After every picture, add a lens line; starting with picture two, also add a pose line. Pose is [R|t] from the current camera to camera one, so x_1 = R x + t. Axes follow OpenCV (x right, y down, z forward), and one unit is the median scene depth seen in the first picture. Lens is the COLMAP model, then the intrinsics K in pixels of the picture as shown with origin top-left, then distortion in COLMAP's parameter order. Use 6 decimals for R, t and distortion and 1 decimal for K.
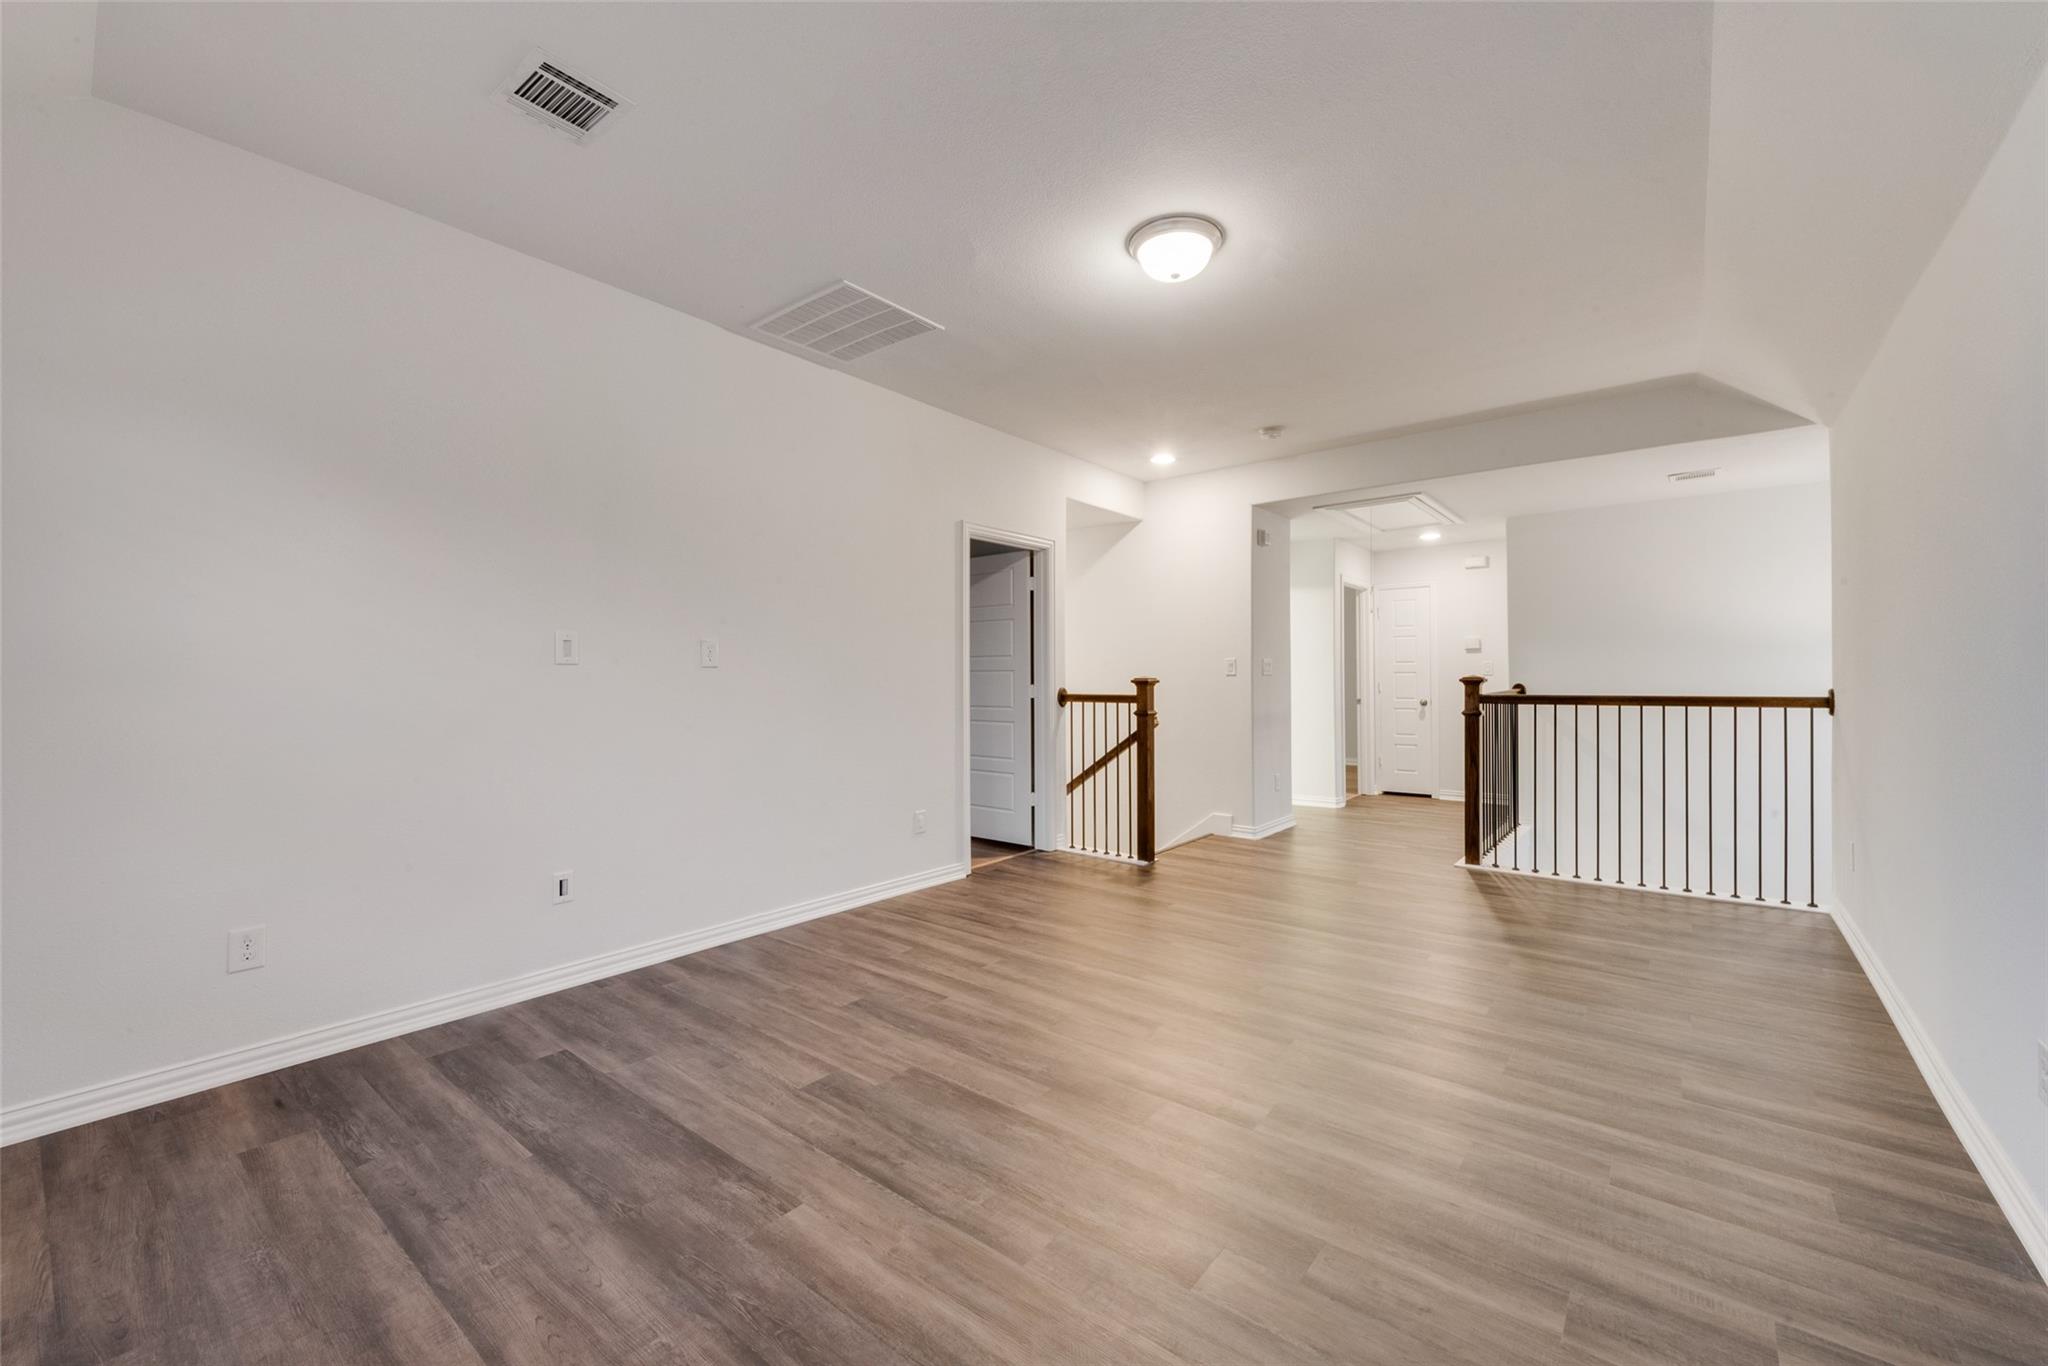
lens RADIAL K [[807.4, 0, 1018.2], [0, 807.4, 680.5], [0, 0, 1]] dist [0.010857, -0.002346]
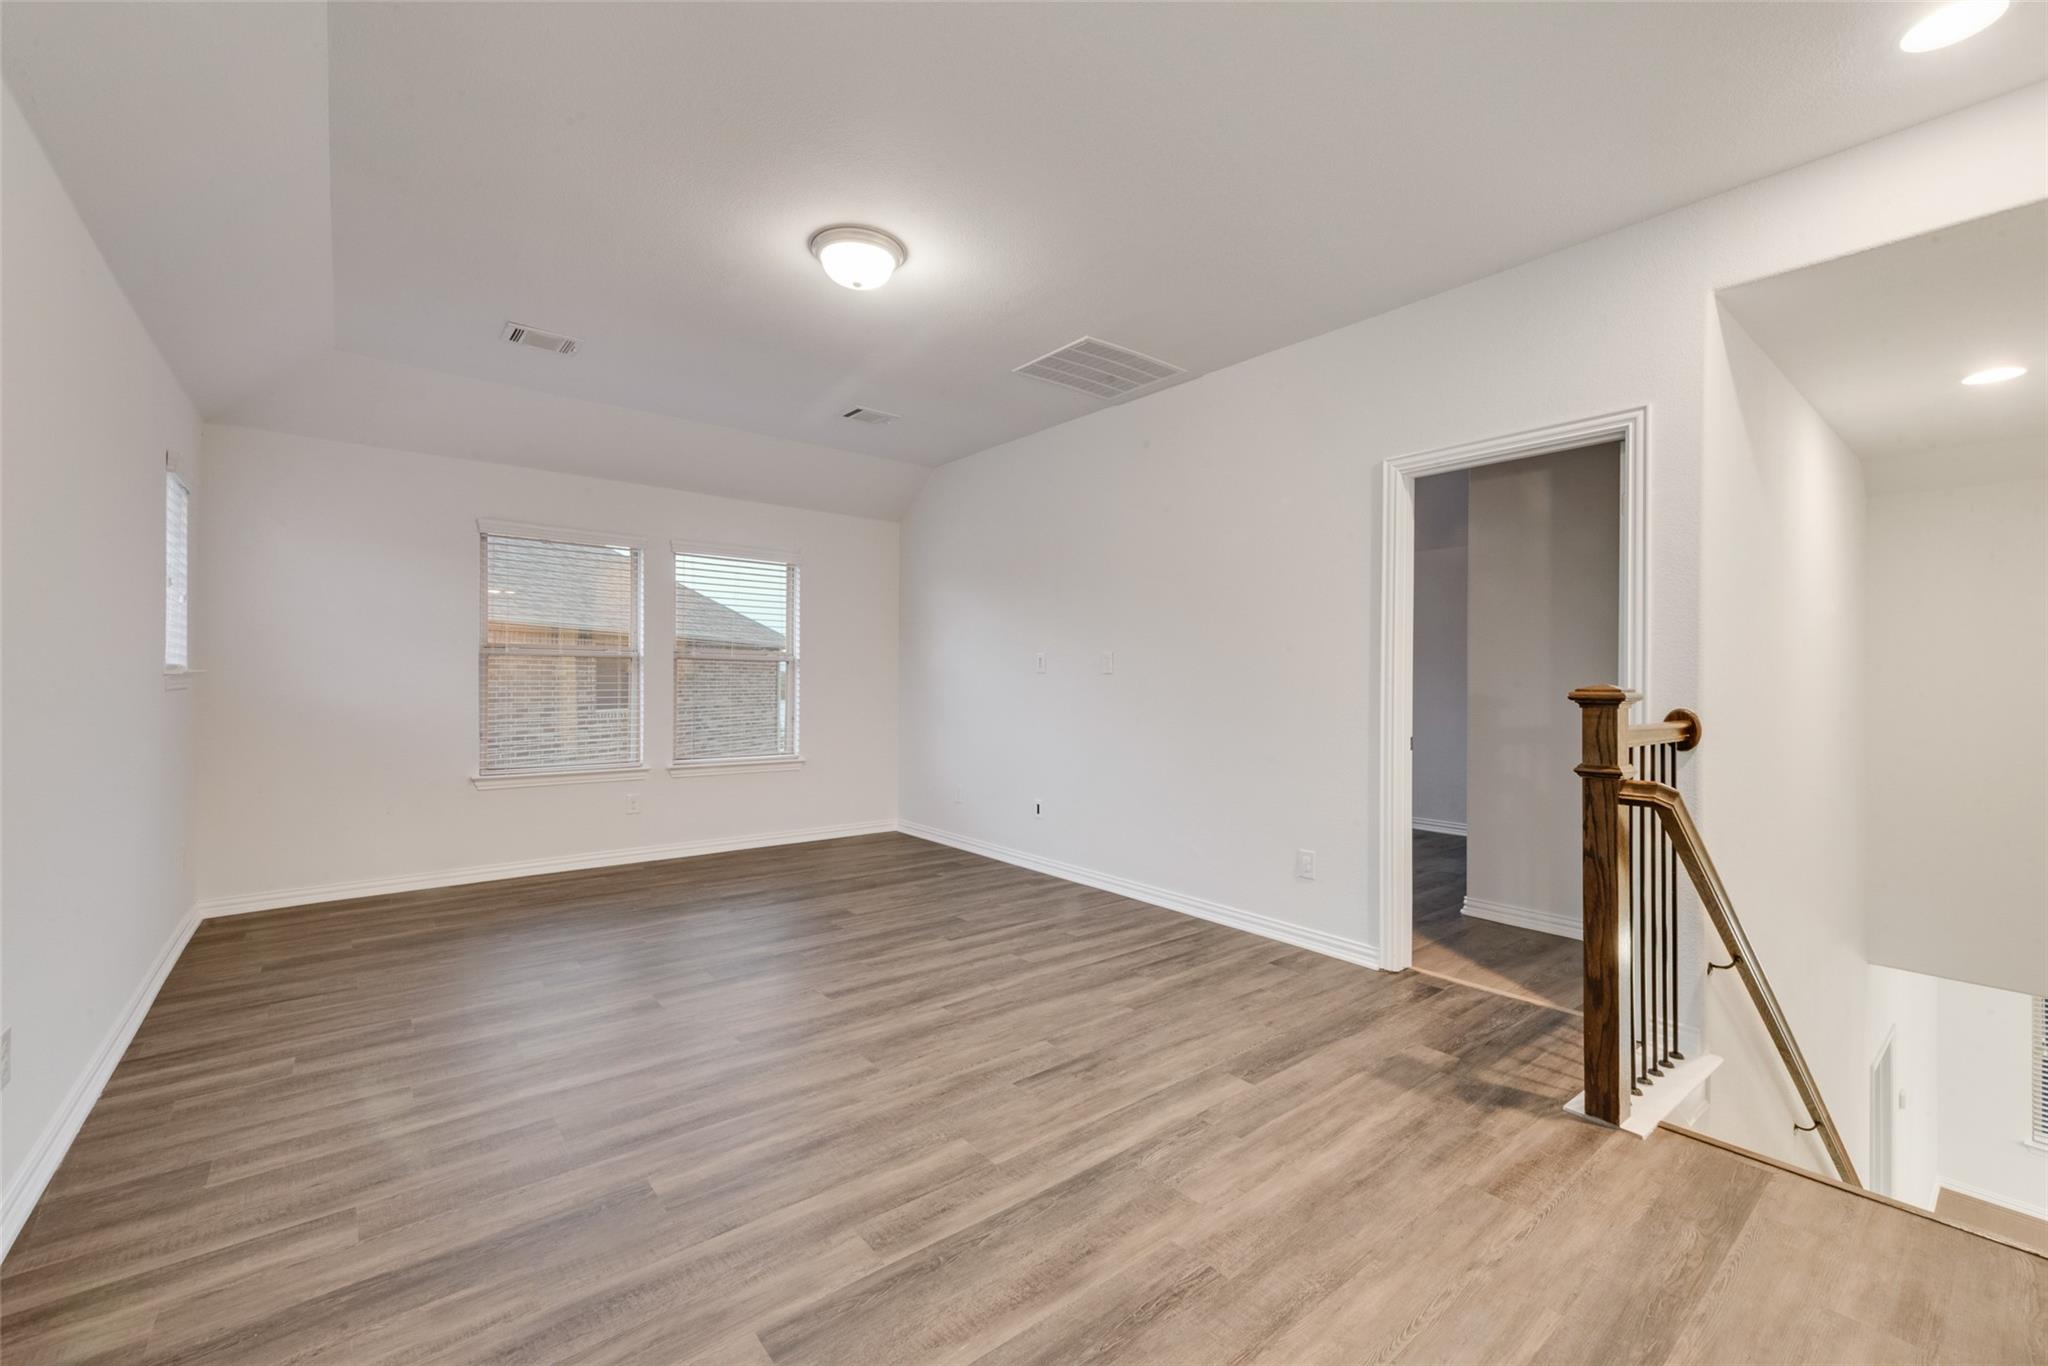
lens RADIAL K [[807.4, 0, 1016.1], [0, 807.4, 674.8], [0, 0, 1]] dist [0.010857, -0.002346]
pose [[-0.184527, -0.003383, -0.982822, 1.003286], [-0.012344, 0.999923, -0.001124, -0.010551], [0.982750, 0.011925, -0.184555, 1.202312]]
